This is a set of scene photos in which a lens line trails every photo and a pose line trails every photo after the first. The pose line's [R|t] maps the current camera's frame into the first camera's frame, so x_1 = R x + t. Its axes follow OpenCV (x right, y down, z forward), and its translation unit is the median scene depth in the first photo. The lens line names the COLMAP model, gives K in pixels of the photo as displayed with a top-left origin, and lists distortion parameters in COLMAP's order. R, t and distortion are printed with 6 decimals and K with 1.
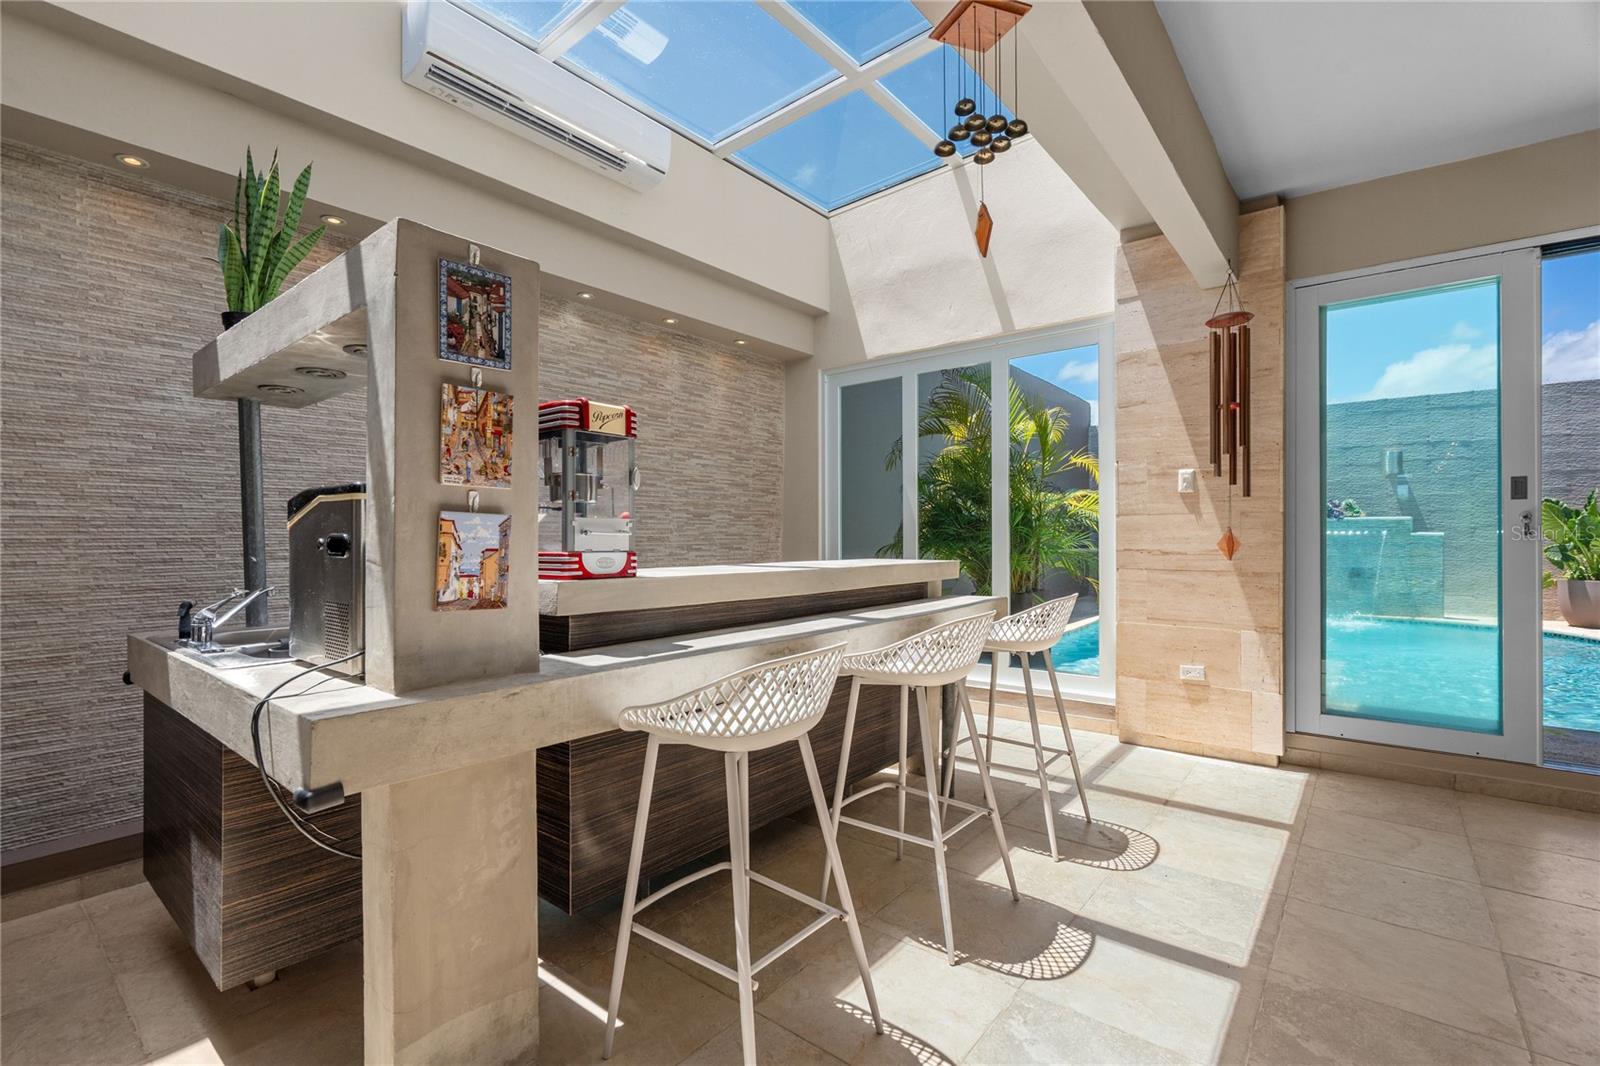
lens RADIAL K [[709.3, 0, 786.0], [0, 709.3, 537.3], [0, 0, 1]] dist [-0.010033, 0.000723]
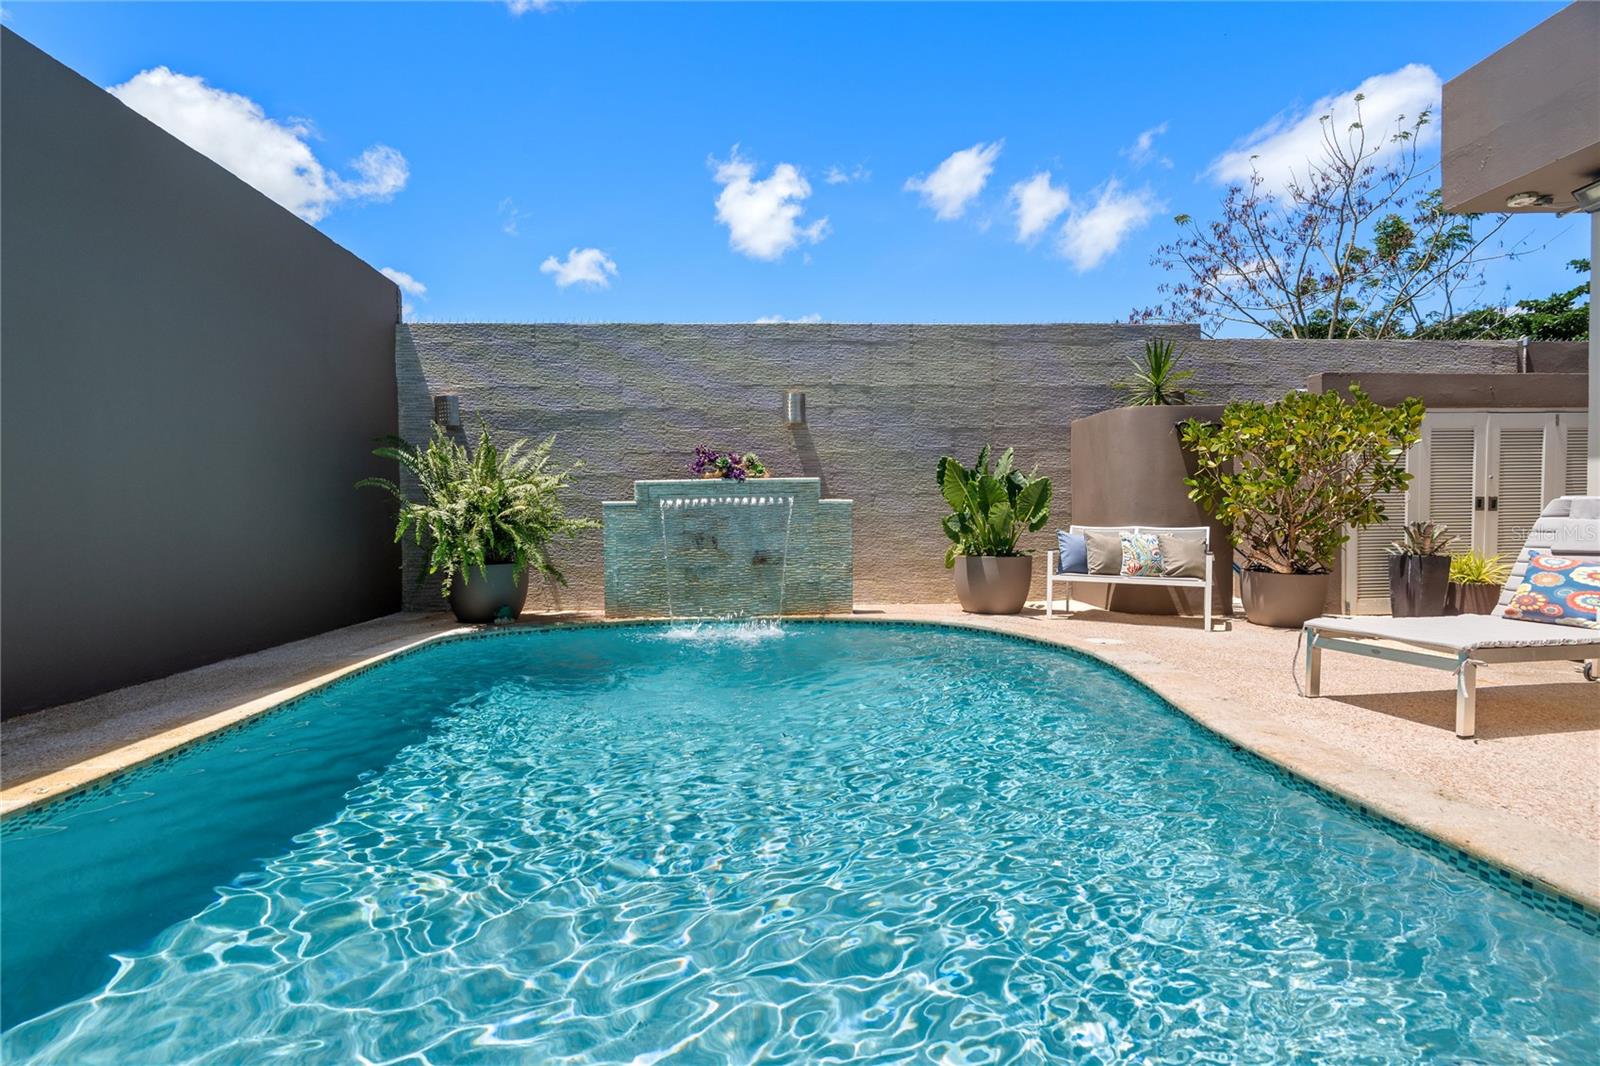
lens RADIAL K [[709.3, 0, 796.5], [0, 709.3, 532.1], [0, 0, 1]] dist [-0.010033, 0.000723]
pose [[0.735750, -0.025498, 0.676773, 0.342789], [0.013768, 0.999648, 0.022696, 0.009480], [-0.677113, -0.007381, 0.735842, 0.437129]]
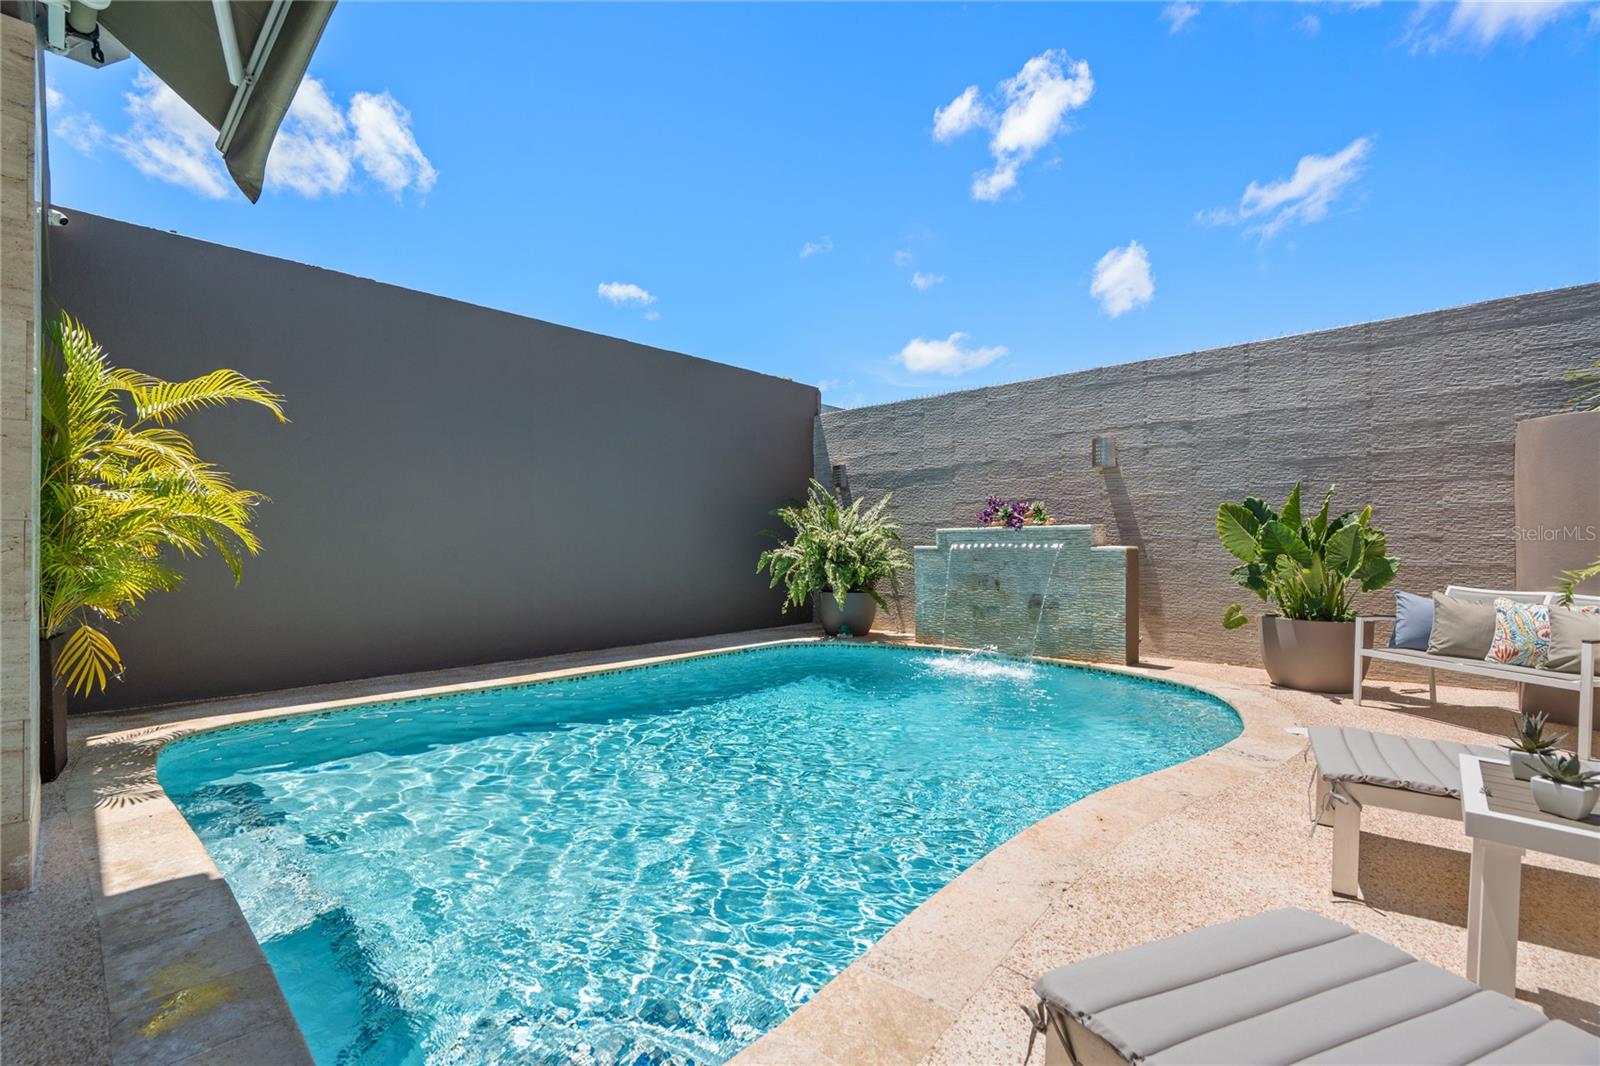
lens RADIAL K [[709.3, 0, 794.1], [0, 709.3, 539.9], [0, 0, 1]] dist [-0.010033, 0.000723]
pose [[0.997874, -0.001863, -0.065141, 0.580160], [0.001219, 0.999950, -0.009923, -0.006202], [0.065156, 0.009822, 0.997827, 0.229355]]
